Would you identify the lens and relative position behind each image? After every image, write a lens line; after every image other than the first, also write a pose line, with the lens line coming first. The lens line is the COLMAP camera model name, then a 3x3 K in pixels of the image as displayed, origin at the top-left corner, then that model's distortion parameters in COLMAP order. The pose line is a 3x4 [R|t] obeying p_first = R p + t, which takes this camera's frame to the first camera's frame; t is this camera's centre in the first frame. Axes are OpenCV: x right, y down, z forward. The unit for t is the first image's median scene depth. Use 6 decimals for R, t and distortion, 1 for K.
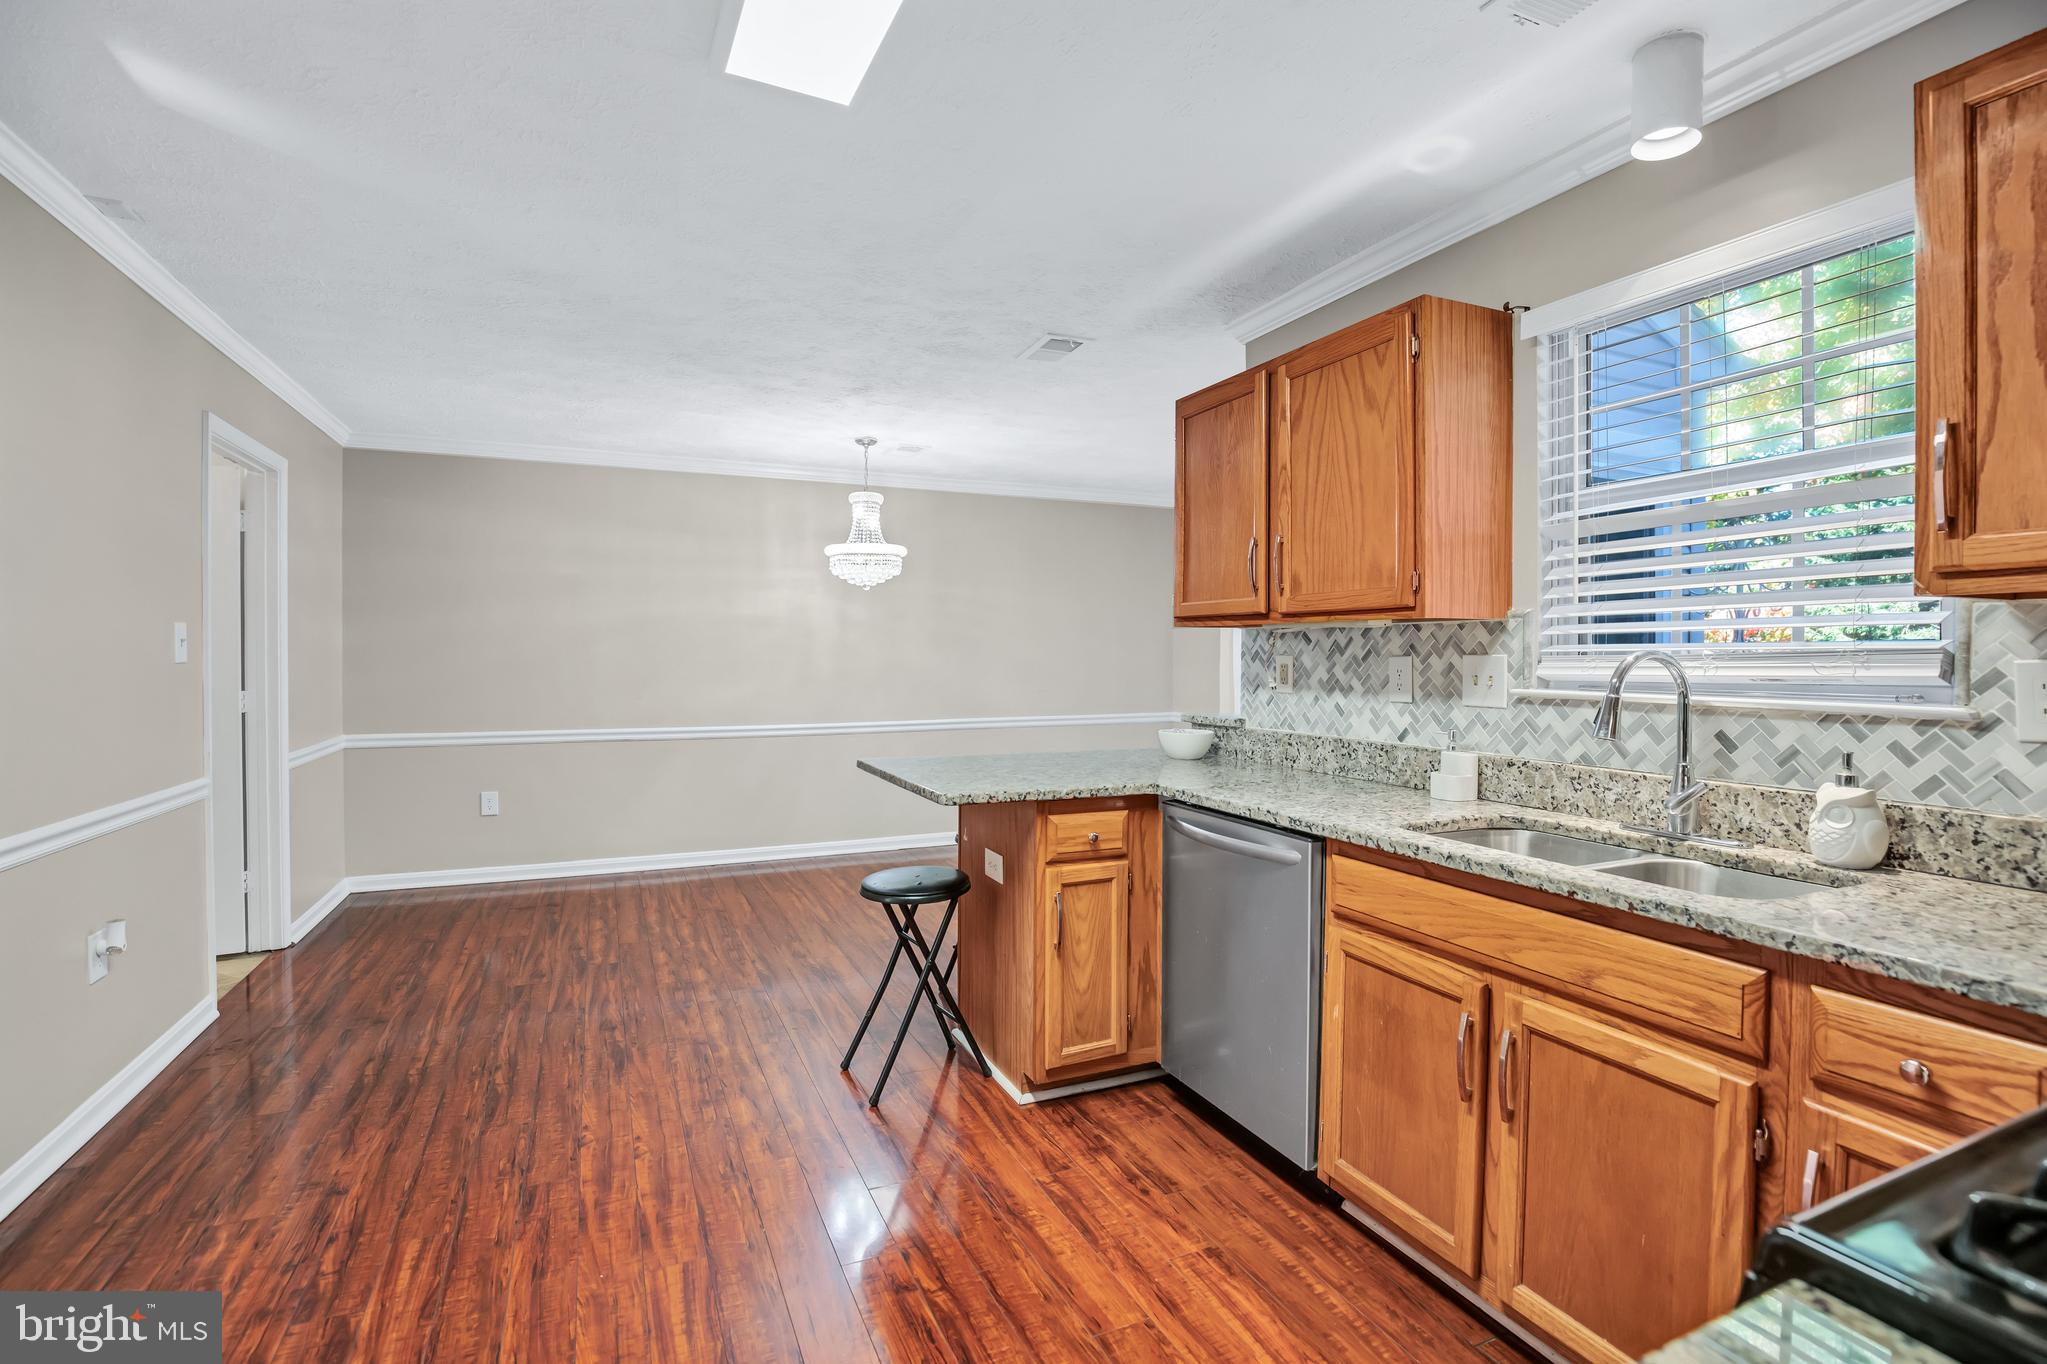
lens RADIAL K [[954.4, 0, 1029.0], [0, 954.4, 654.1], [0, 0, 1]] dist [-0.029281, 0.005220]
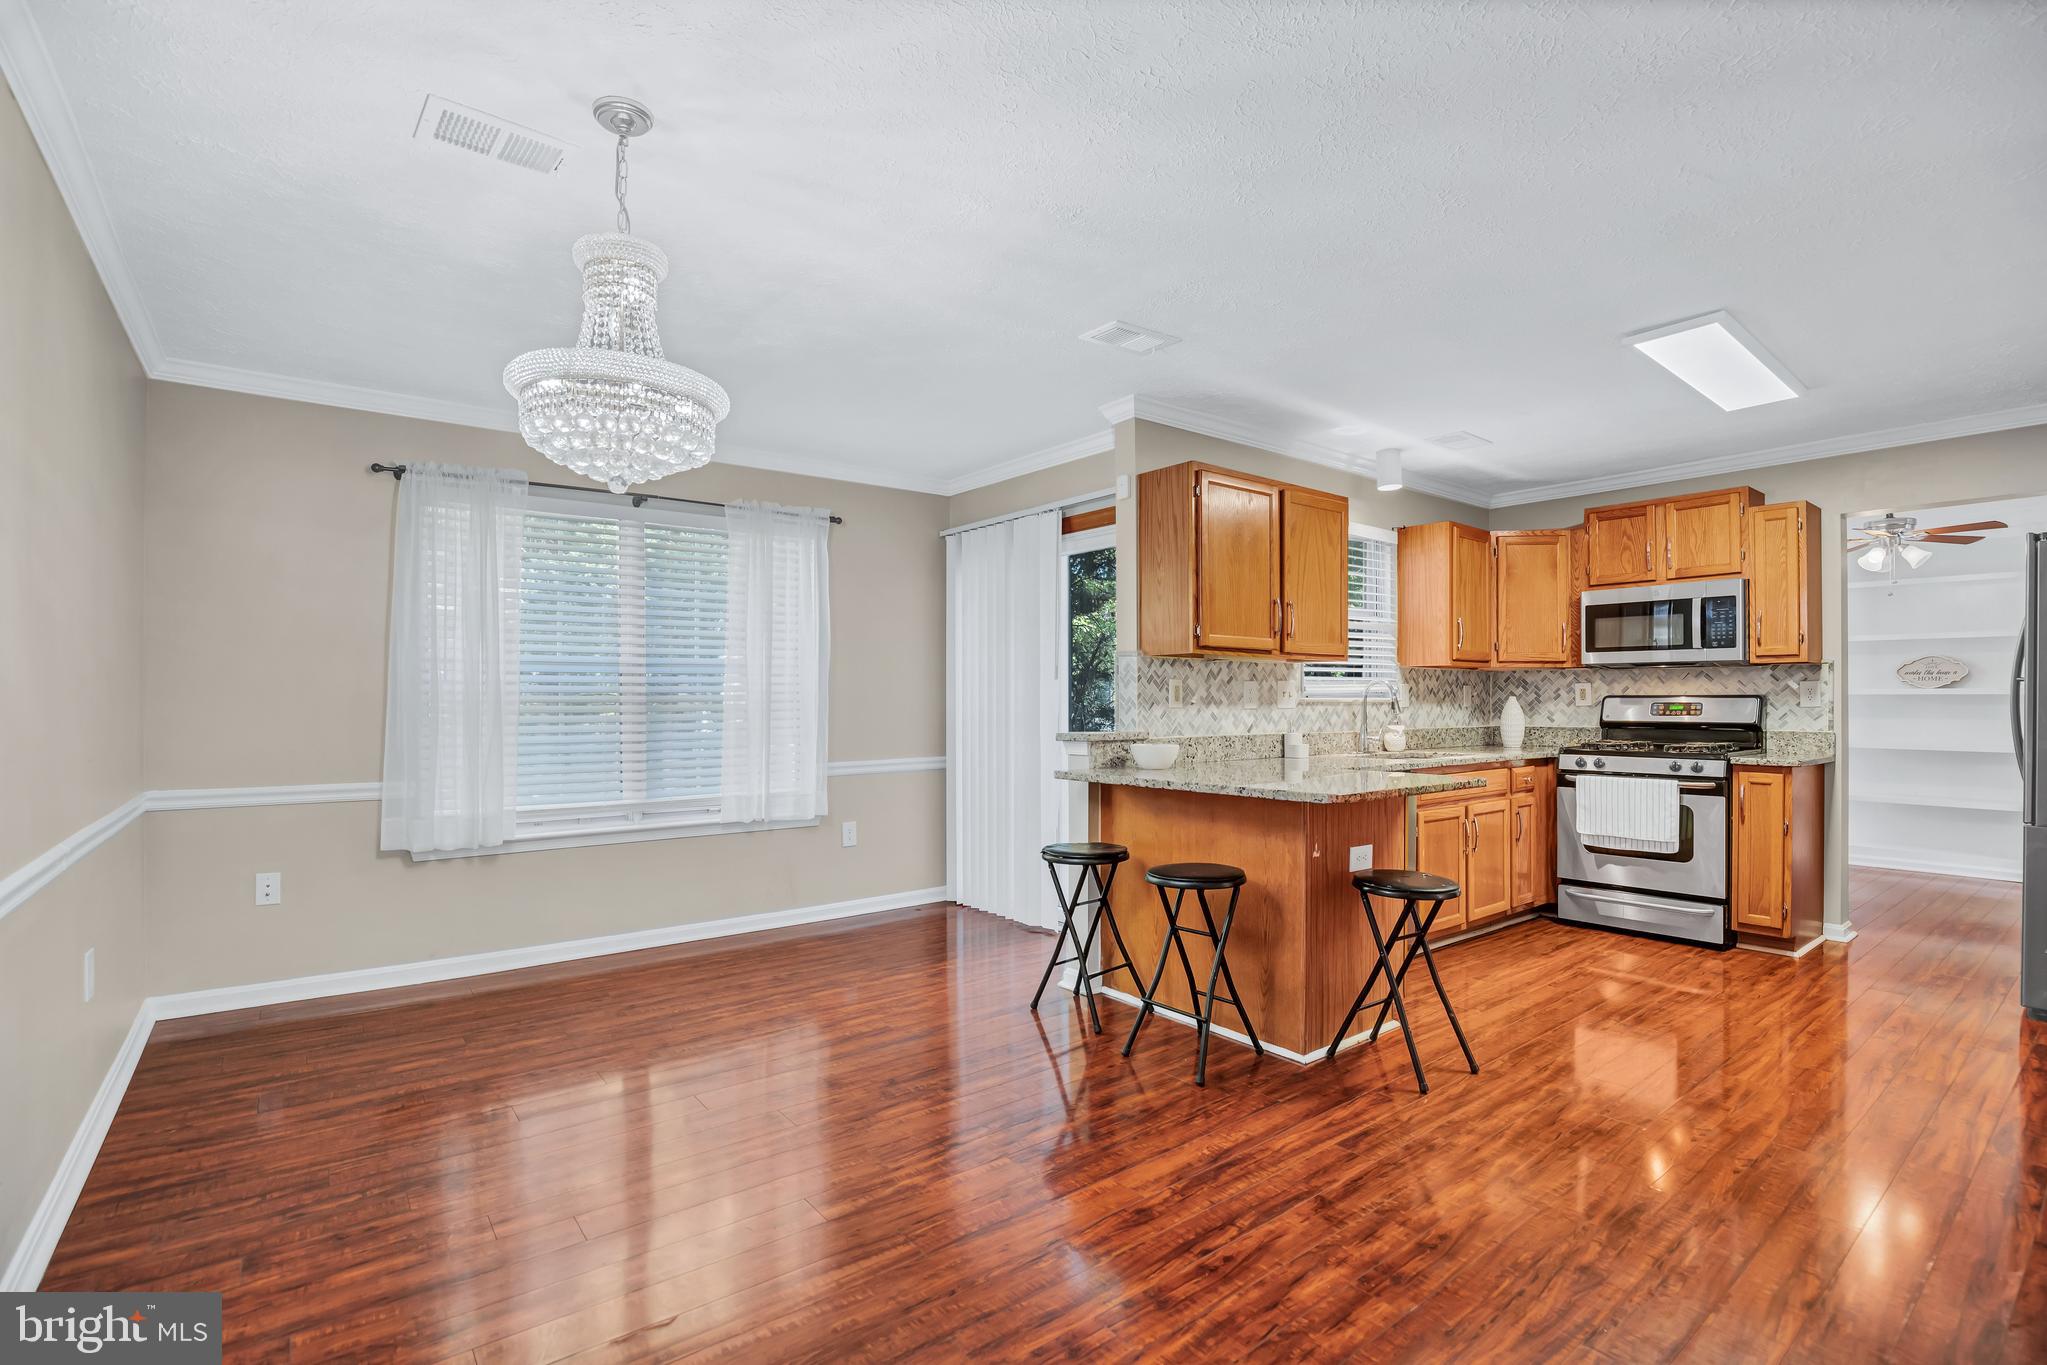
lens RADIAL K [[954.4, 0, 1036.5], [0, 954.4, 698.3], [0, 0, 1]] dist [-0.029281, 0.005220]
pose [[-0.249066, 0.000417, 0.968486, -1.125513], [0.001953, 0.999998, 0.000072, 0.032043], [-0.968485, 0.001909, -0.249066, 1.790026]]
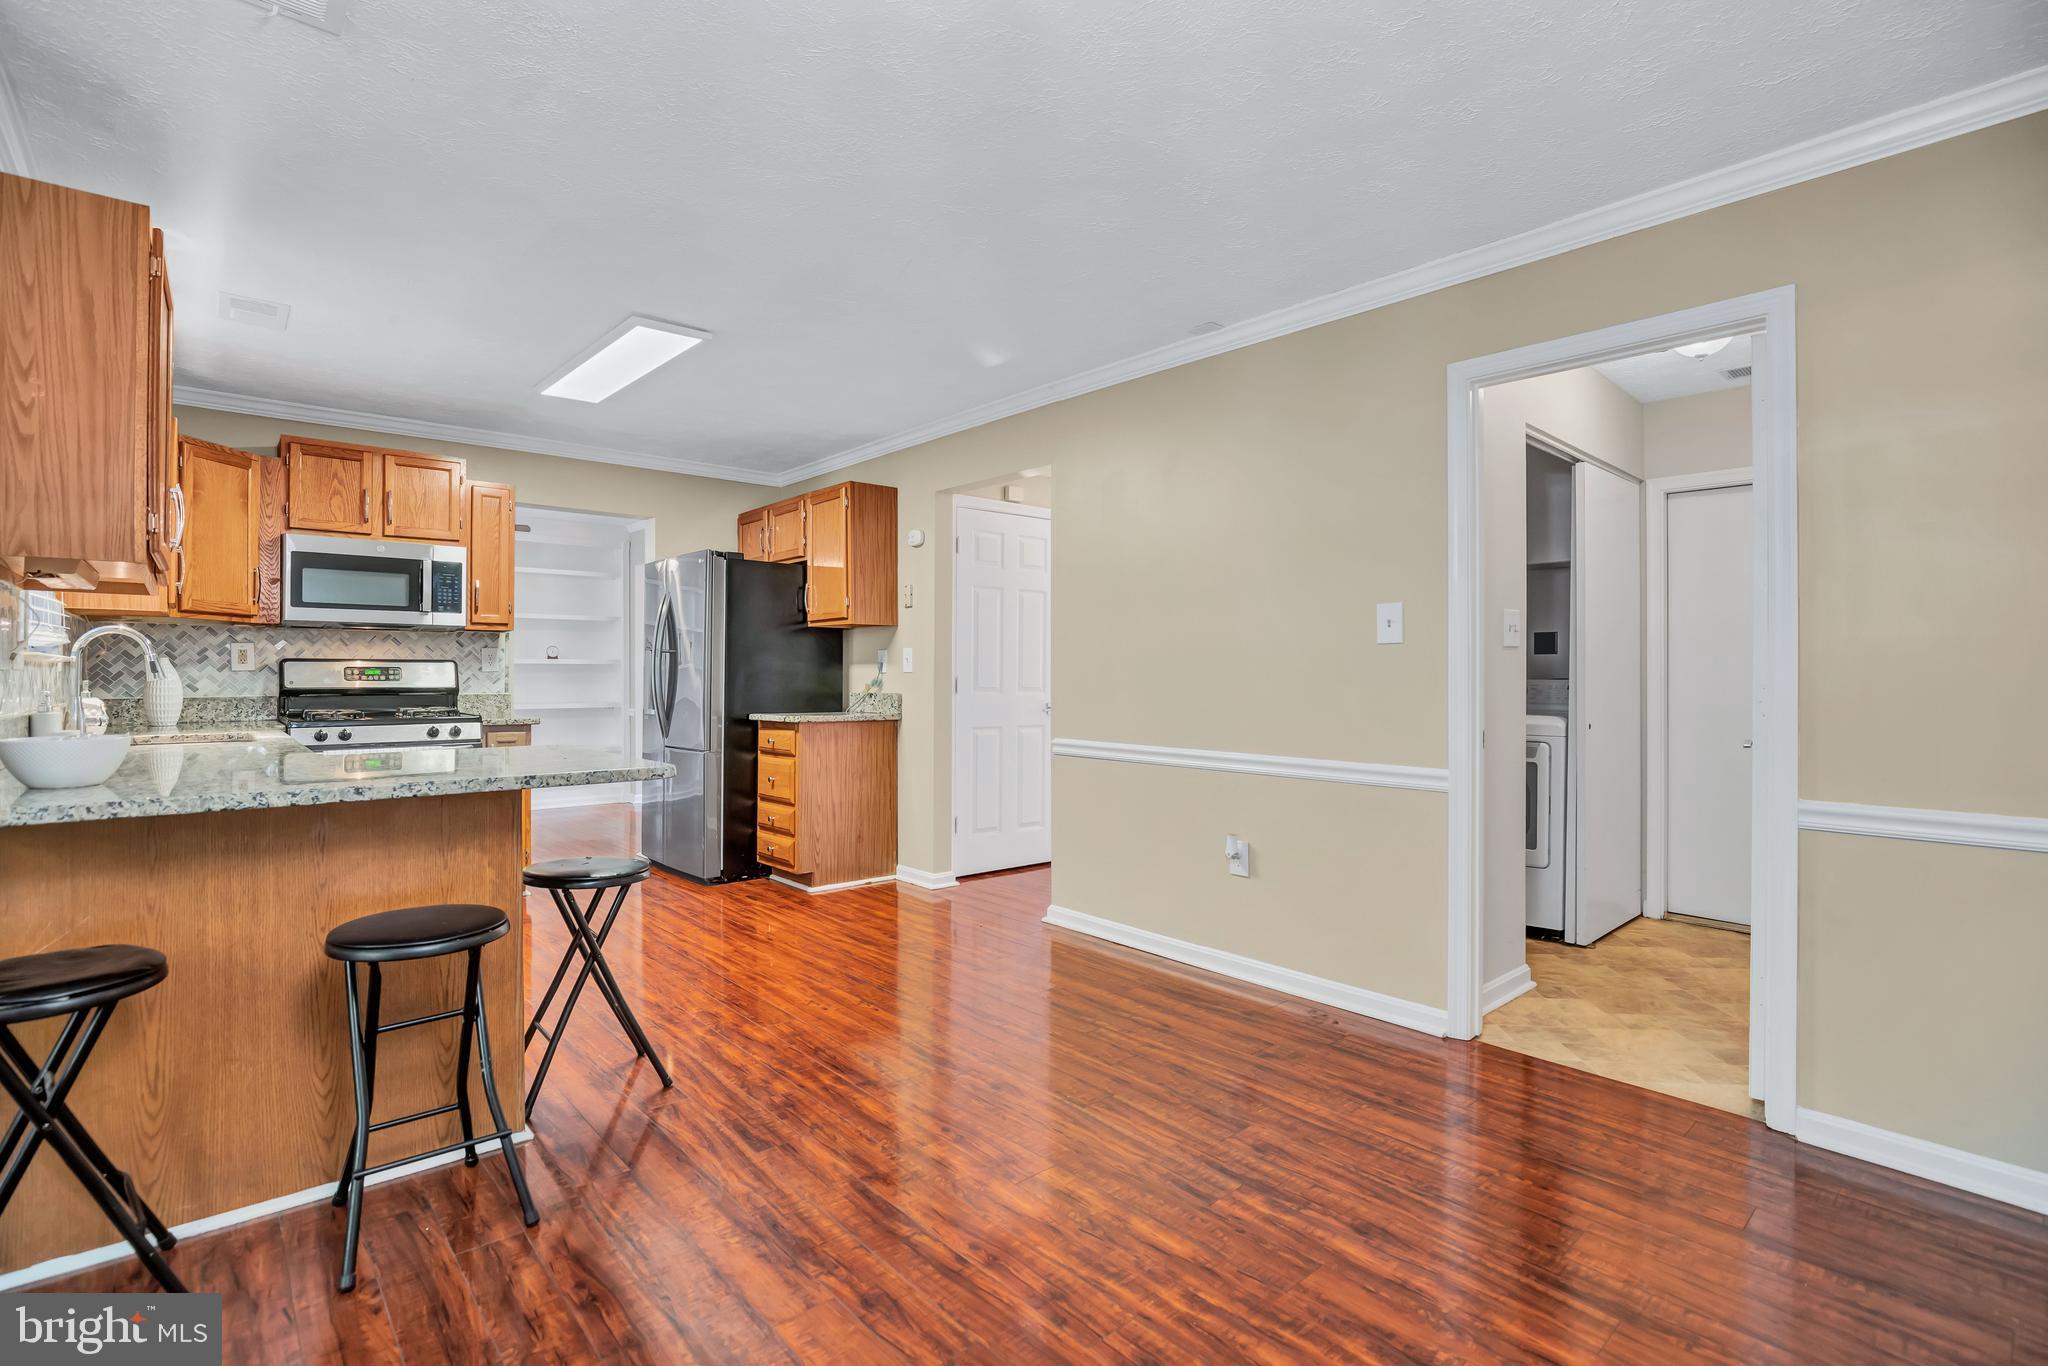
lens RADIAL K [[954.9, 0, 1018.7], [0, 954.9, 671.1], [0, 0, 1]] dist [-0.029281, 0.005220]
pose [[-0.956953, -0.003592, -0.290221, -0.266961], [-0.002931, 0.999992, -0.002712, 0.052674], [0.290228, -0.001745, -0.956956, 2.135818]]
